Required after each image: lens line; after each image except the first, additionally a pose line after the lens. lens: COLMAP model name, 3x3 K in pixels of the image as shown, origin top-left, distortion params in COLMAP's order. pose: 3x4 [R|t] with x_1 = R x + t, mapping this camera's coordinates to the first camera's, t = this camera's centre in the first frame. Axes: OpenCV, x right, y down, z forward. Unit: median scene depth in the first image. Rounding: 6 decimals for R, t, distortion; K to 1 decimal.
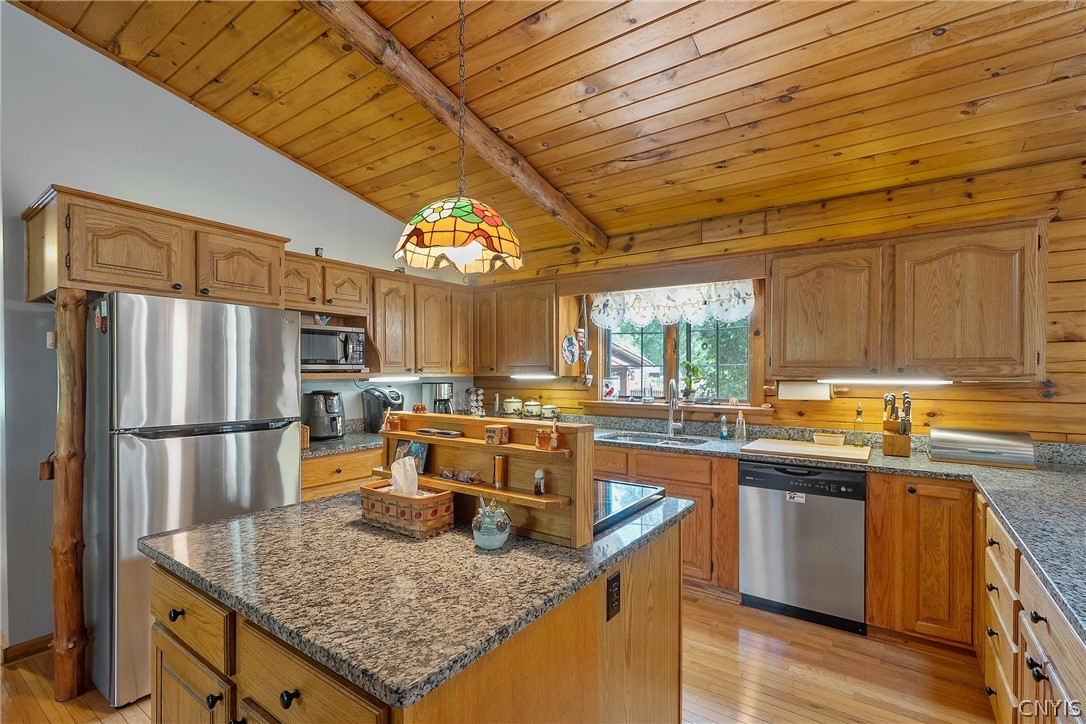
lens RADIAL K [[496.7, 0, 538.8], [0, 496.7, 371.5], [0, 0, 1]] dist [-0.003203, 0.001507]
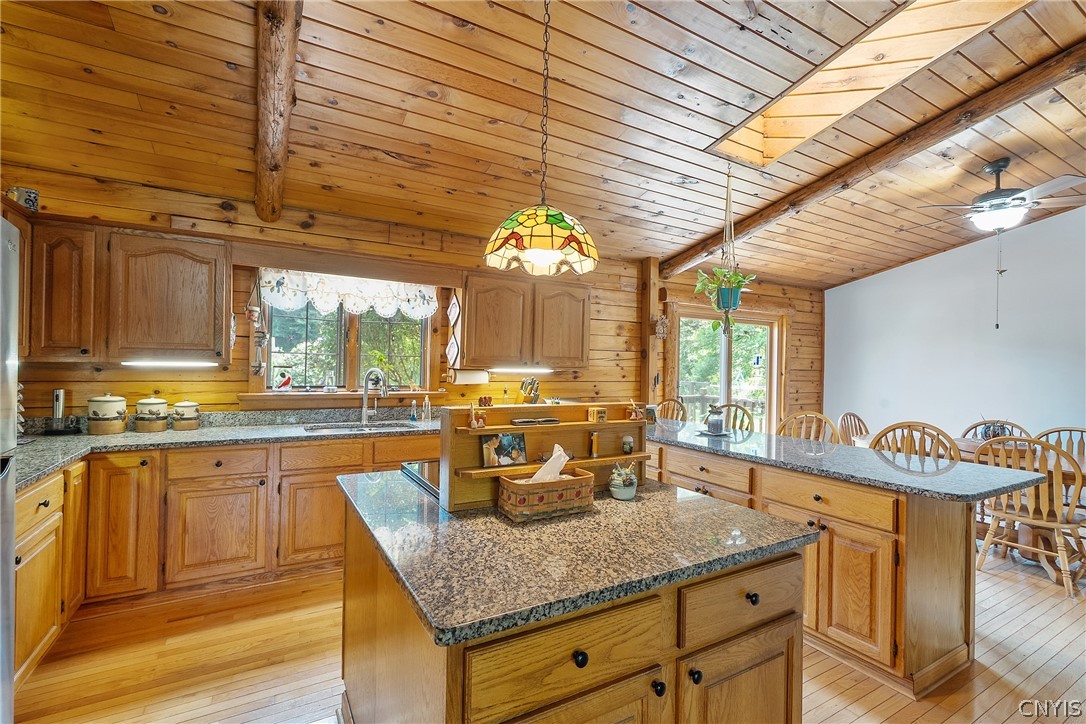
lens RADIAL K [[494.2, 0, 539.4], [0, 494.2, 358.6], [0, 0, 1]] dist [-0.003361, 0.000037]
pose [[0.412245, 0.018114, 0.910893, -0.582264], [-0.020448, 0.999734, -0.010627, -0.000793], [-0.910844, -0.014245, 0.412506, 0.277876]]
